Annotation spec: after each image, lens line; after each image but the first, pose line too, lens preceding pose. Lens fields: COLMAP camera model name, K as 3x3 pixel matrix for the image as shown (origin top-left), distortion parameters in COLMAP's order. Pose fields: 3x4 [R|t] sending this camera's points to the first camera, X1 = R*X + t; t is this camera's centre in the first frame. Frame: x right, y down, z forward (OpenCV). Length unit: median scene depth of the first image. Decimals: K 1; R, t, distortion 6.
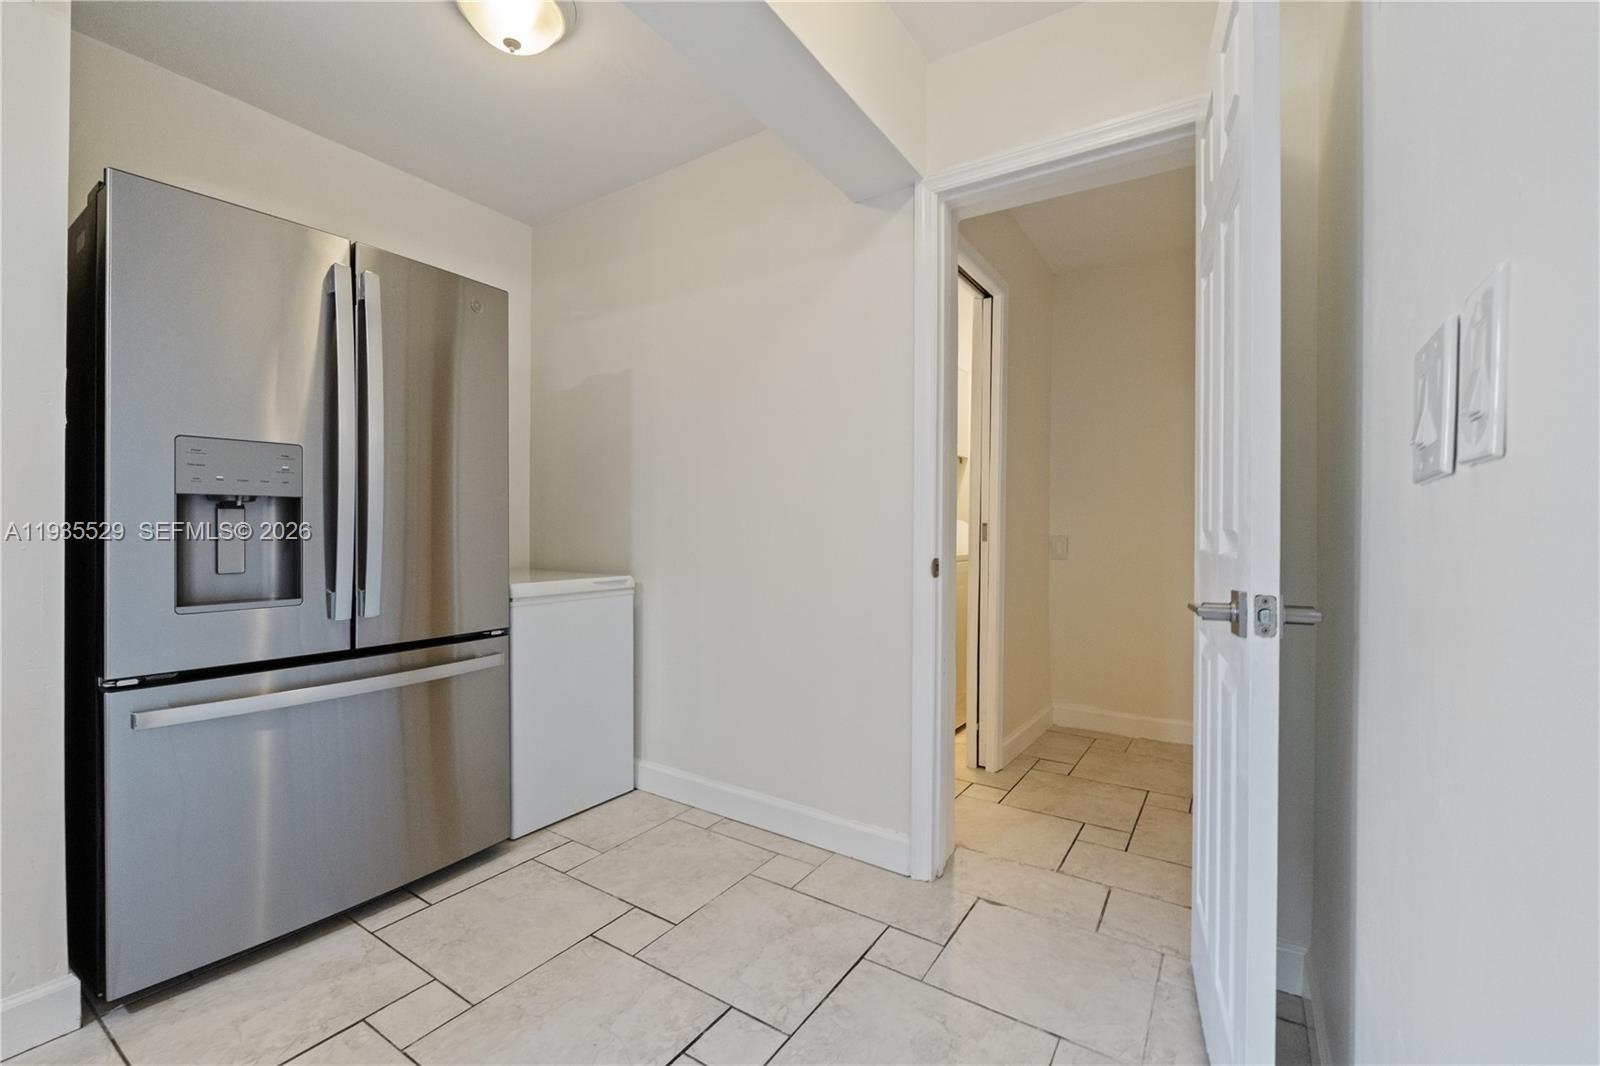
lens RADIAL K [[685.3, 0, 802.7], [0, 685.3, 526.3], [0, 0, 1]] dist [-0.000818, -0.000380]
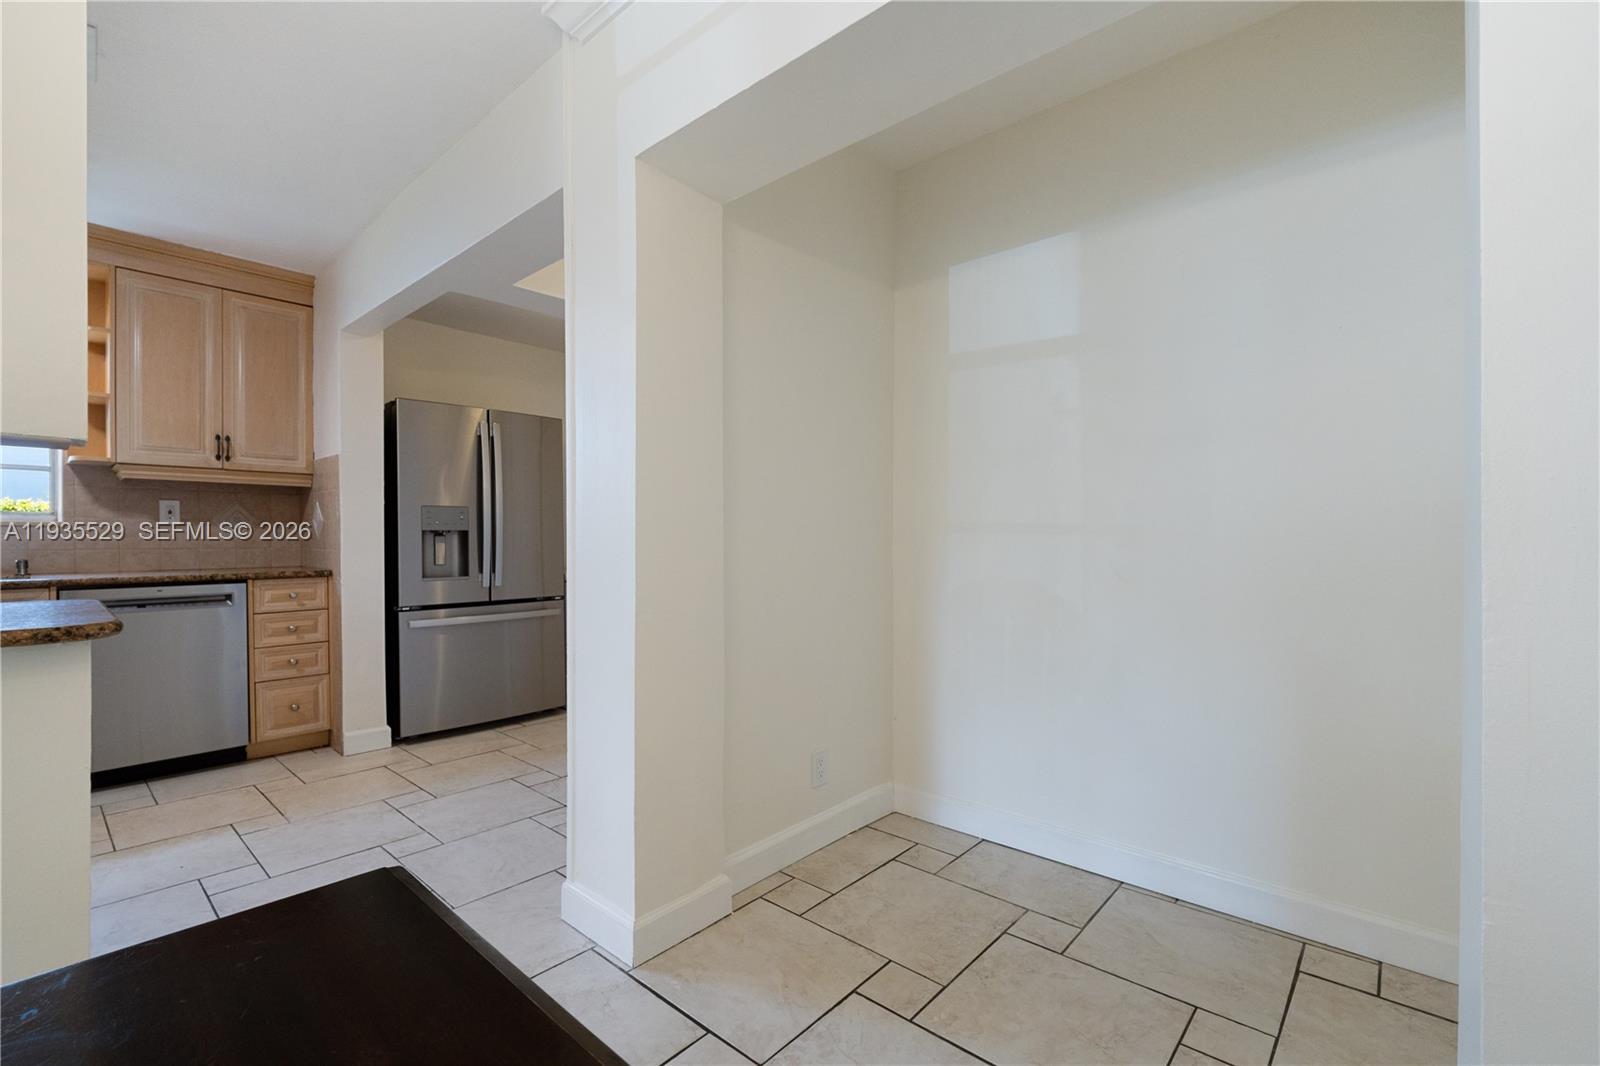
lens RADIAL K [[701.1, 0, 800.1], [0, 701.1, 541.5], [0, 0, 1]] dist [-0.002540, -0.000627]
pose [[0.988072, -0.008401, -0.153760, 0.650986], [0.009119, 0.999951, 0.003962, -0.006401], [0.153719, -0.005317, 0.988100, -1.033442]]
